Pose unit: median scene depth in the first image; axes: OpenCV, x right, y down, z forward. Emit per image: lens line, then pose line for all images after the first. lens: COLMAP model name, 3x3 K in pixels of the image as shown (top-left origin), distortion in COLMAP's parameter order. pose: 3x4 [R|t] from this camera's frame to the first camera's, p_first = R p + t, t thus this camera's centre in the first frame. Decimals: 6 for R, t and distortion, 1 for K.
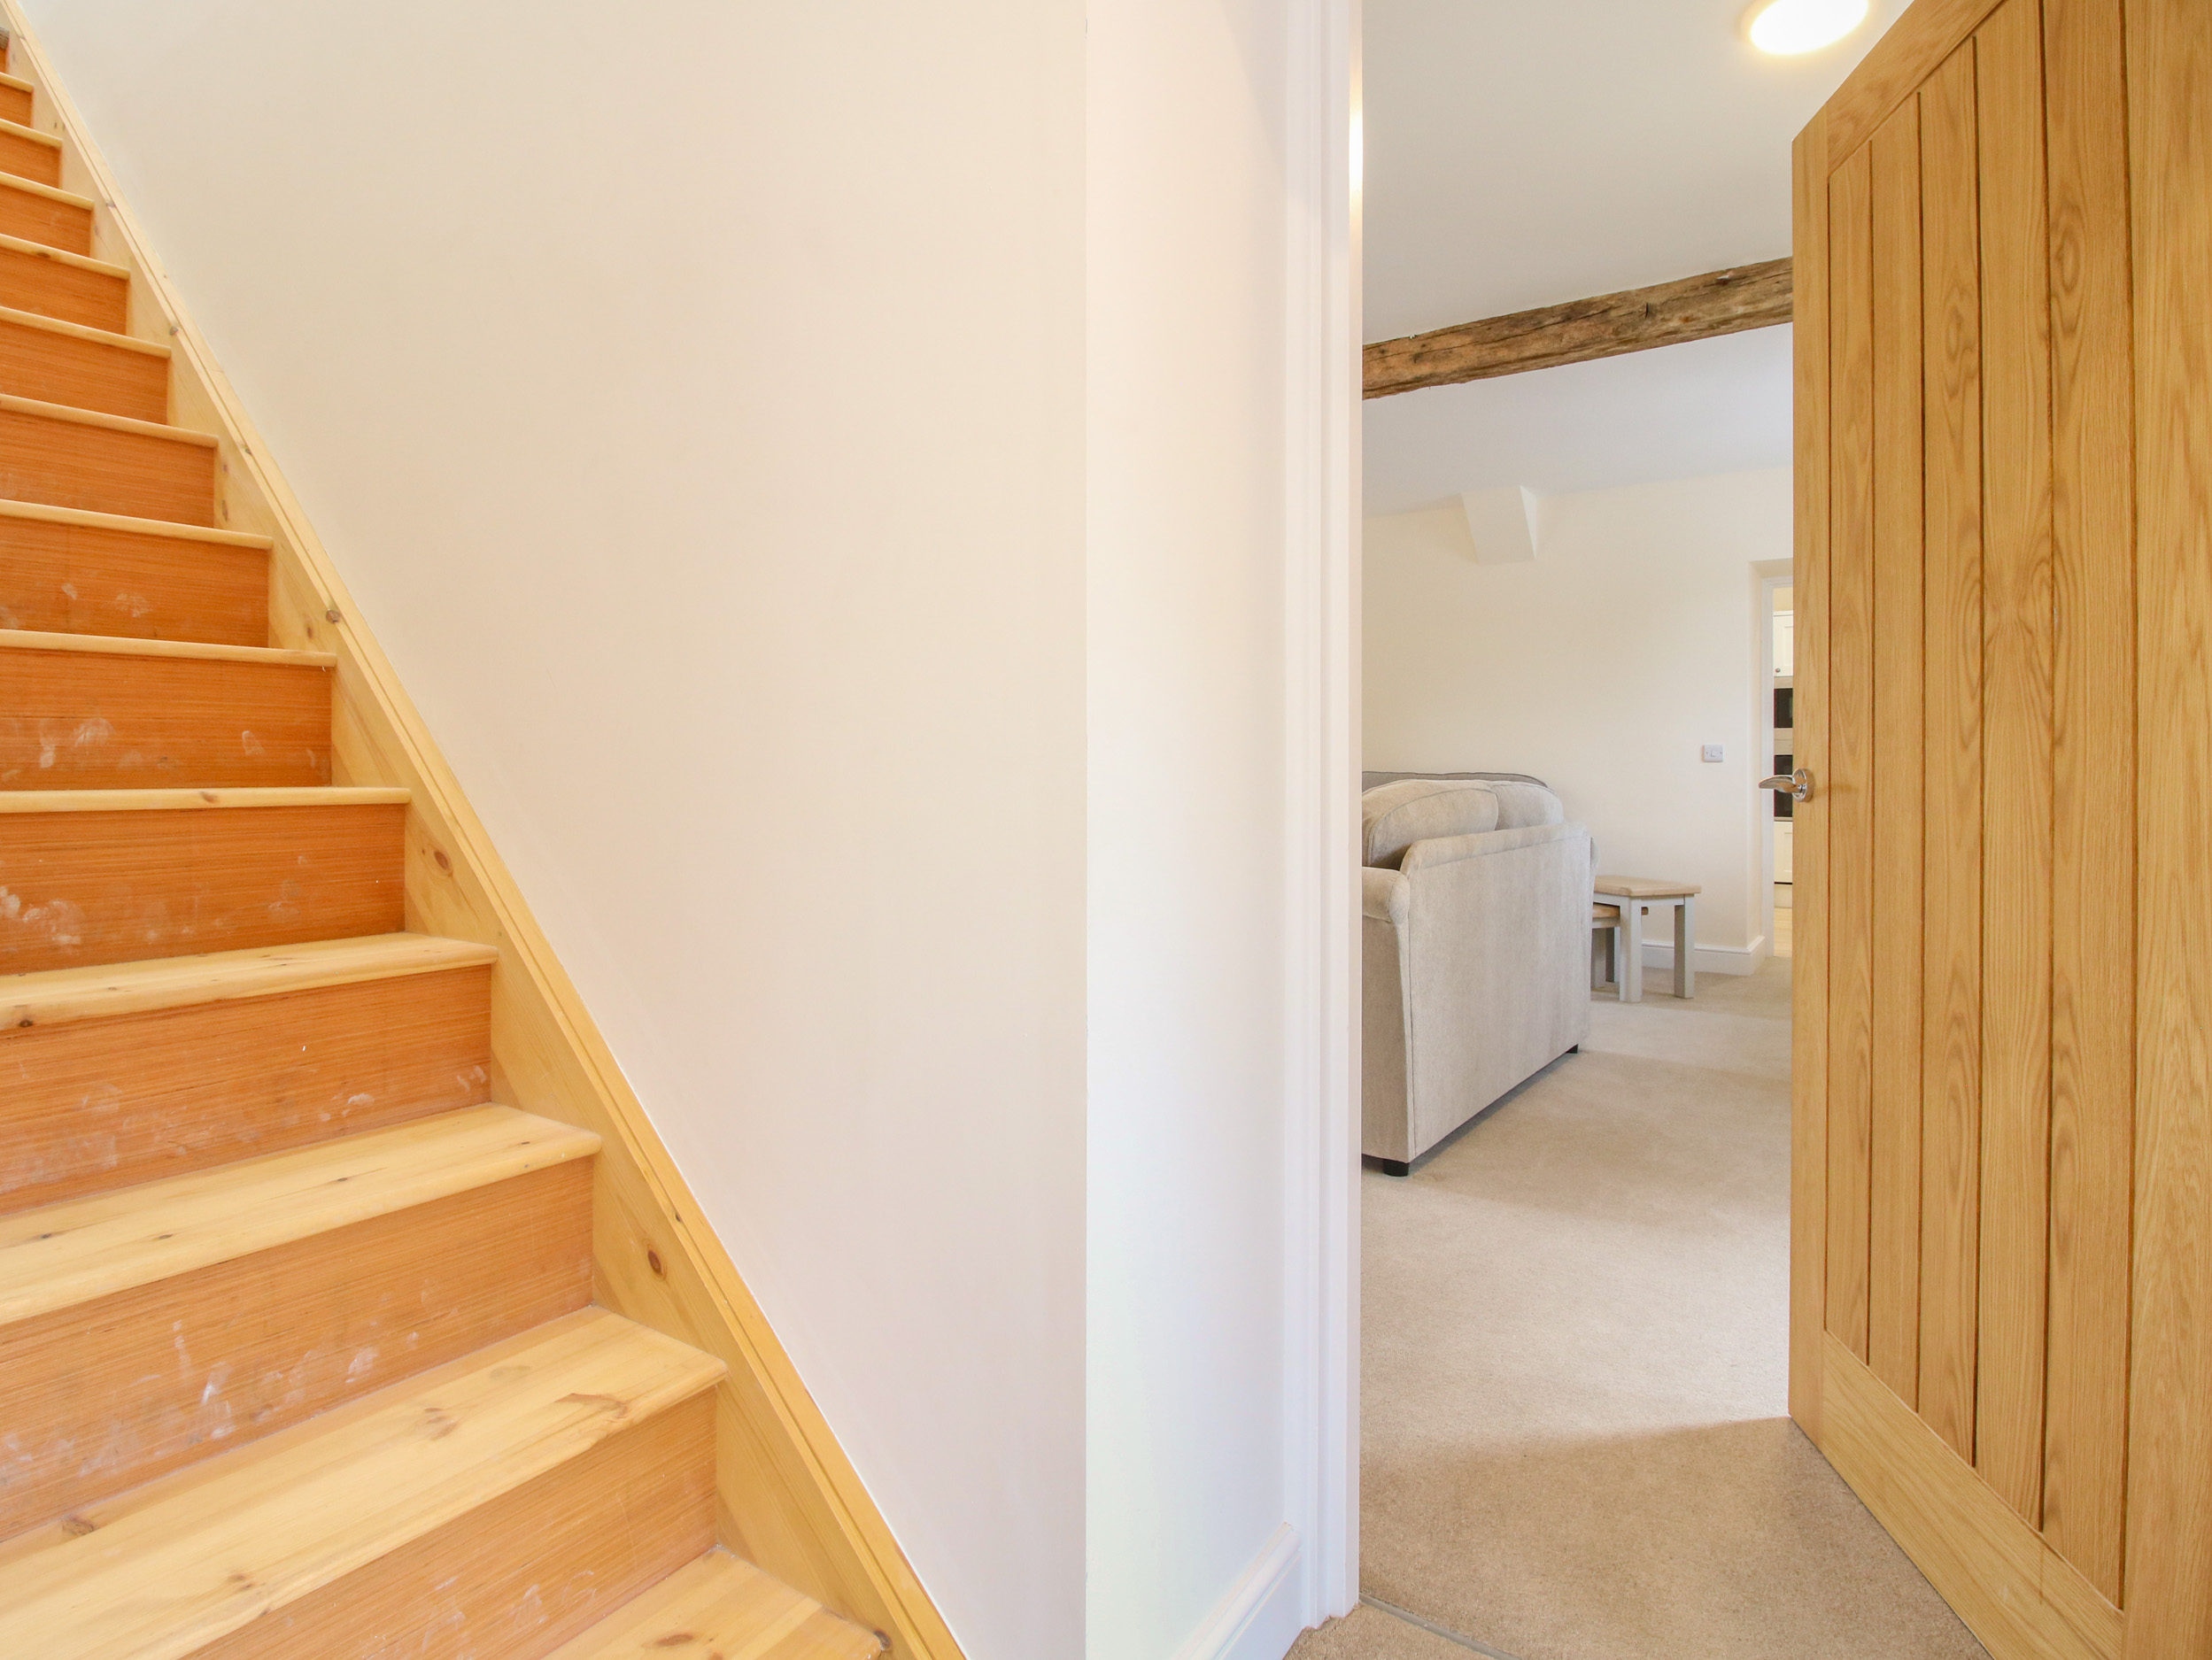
lens RADIAL K [[1140.0, 0, 1099.1], [0, 1140.0, 815.1], [0, 0, 1]] dist [0.035723, 0.000057]
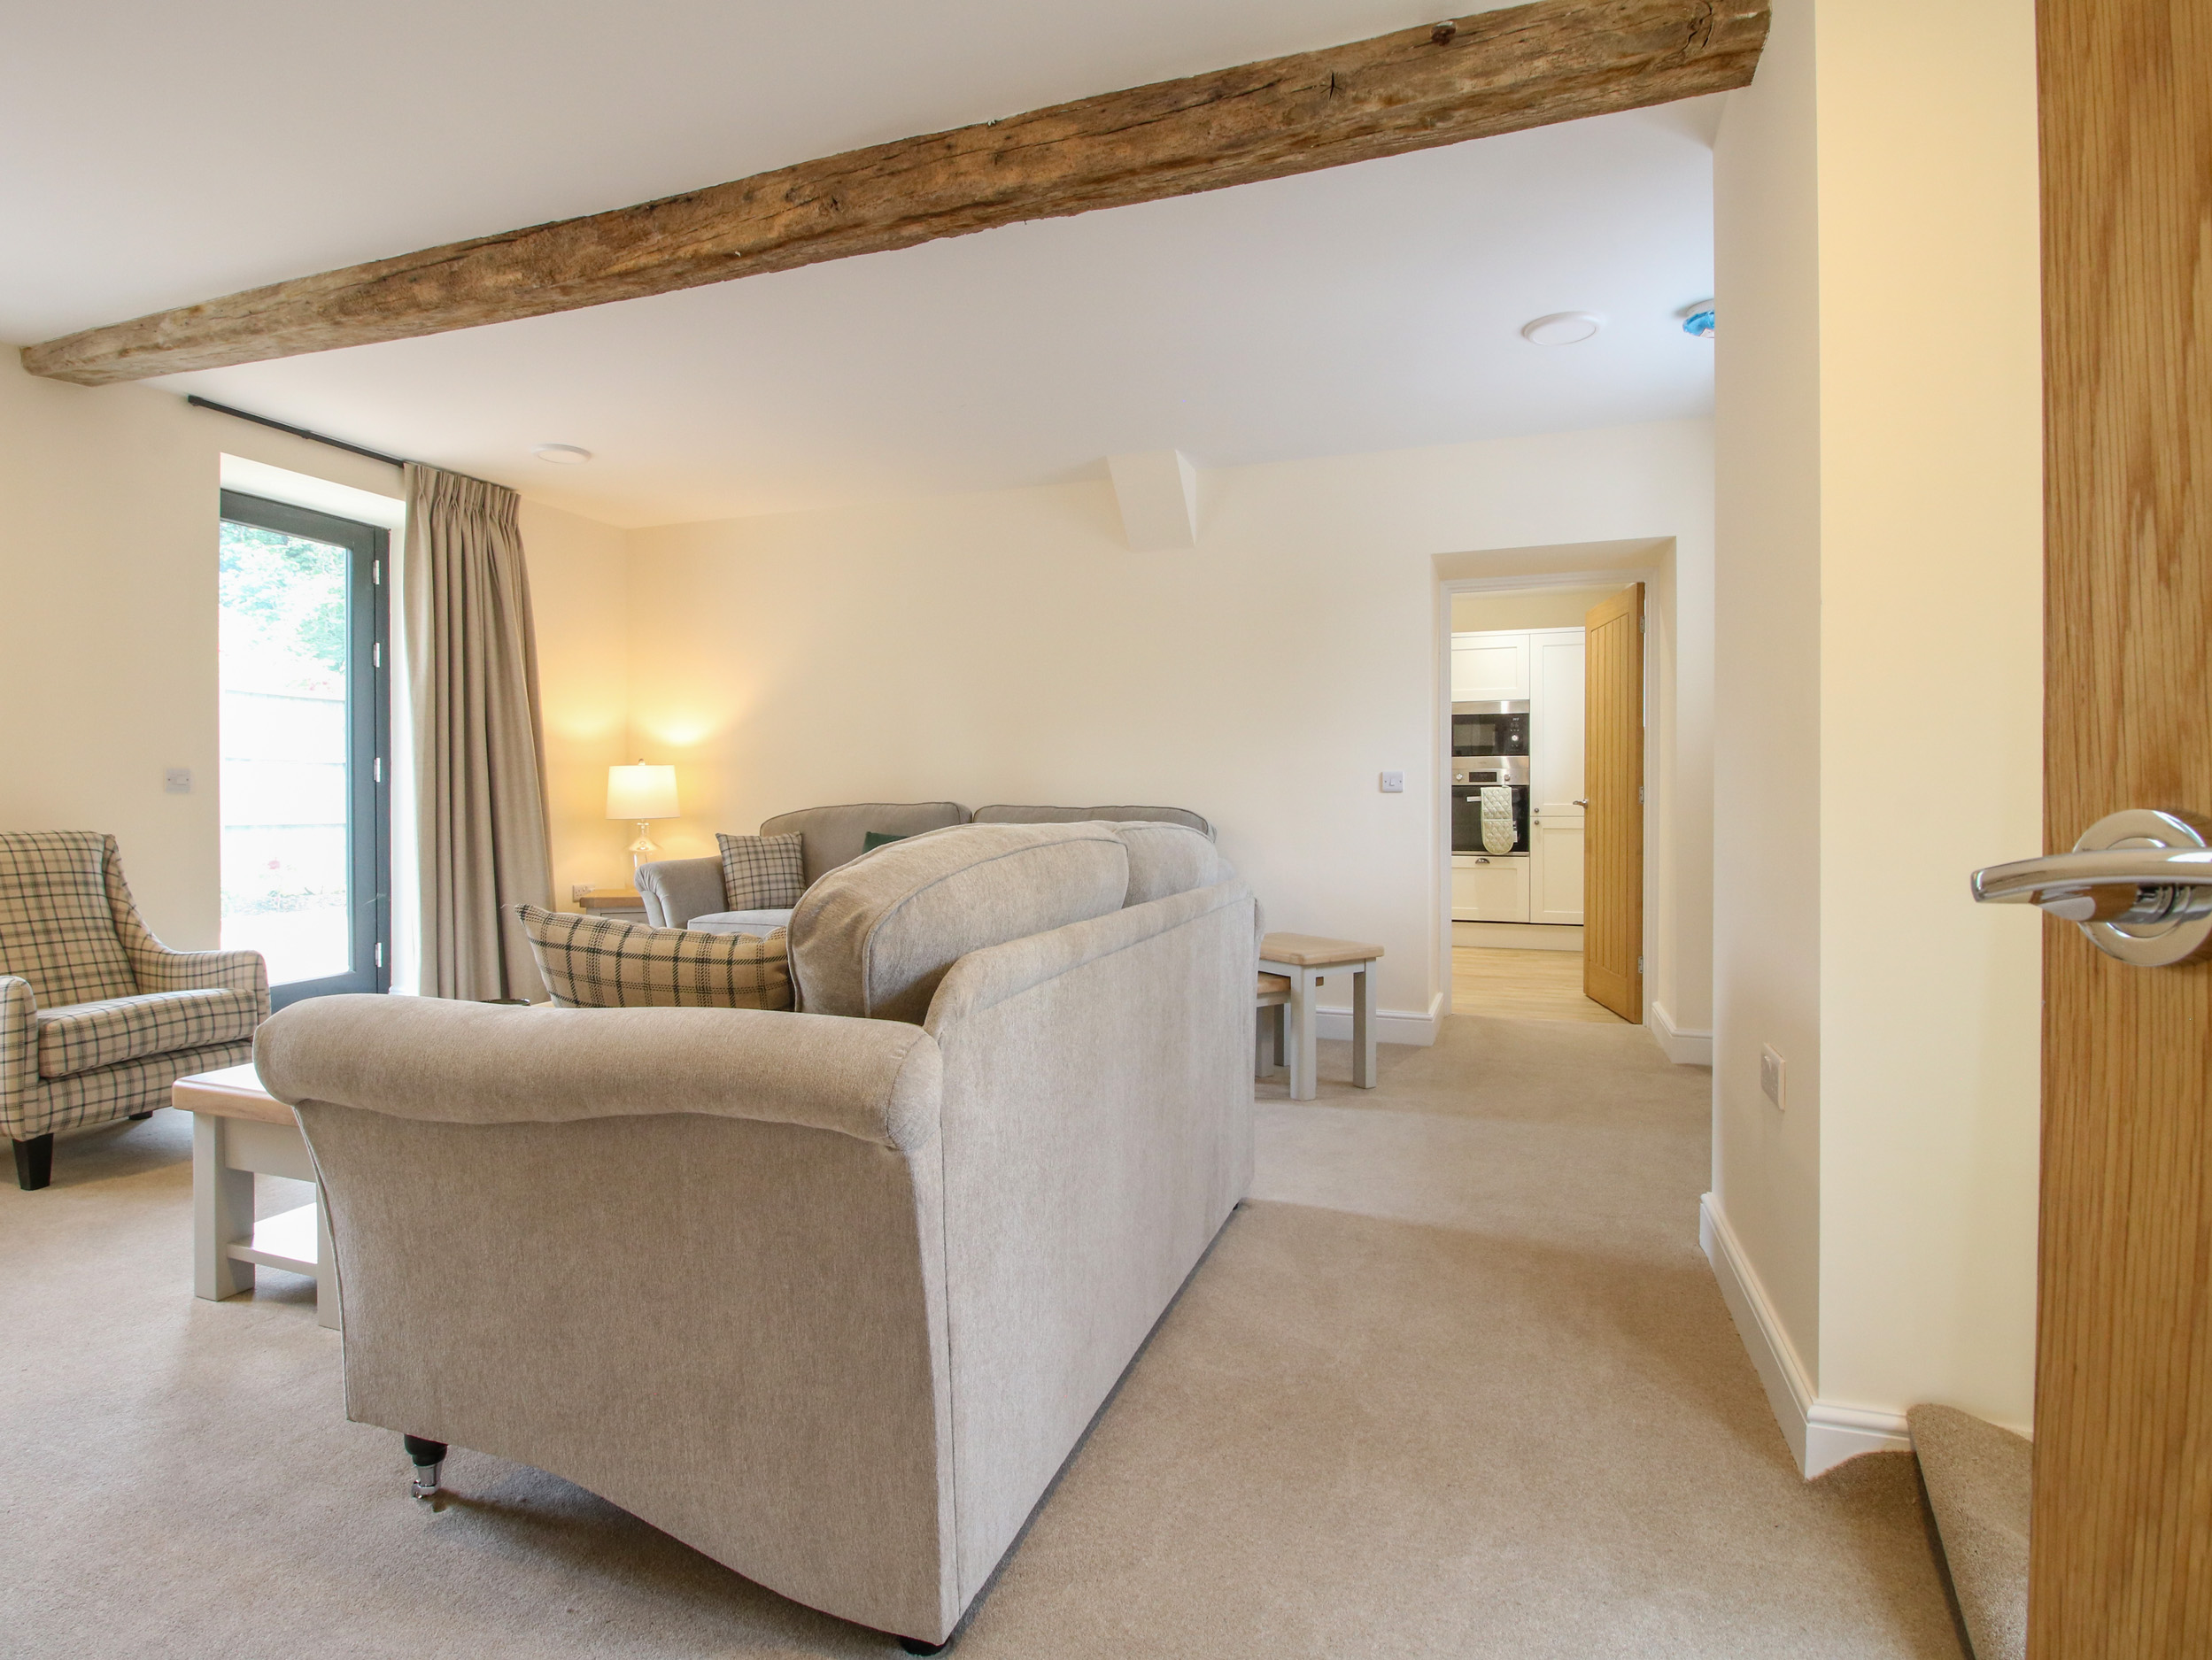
lens RADIAL K [[1140.0, 0, 1099.1], [0, 1140.0, 815.1], [0, 0, 1]] dist [0.035723, 0.000057]
pose [[0.959027, -0.009392, 0.283158, 0.153285], [0.013589, 0.999825, -0.012860, -0.025747], [-0.282988, 0.016181, 0.958987, 0.398231]]
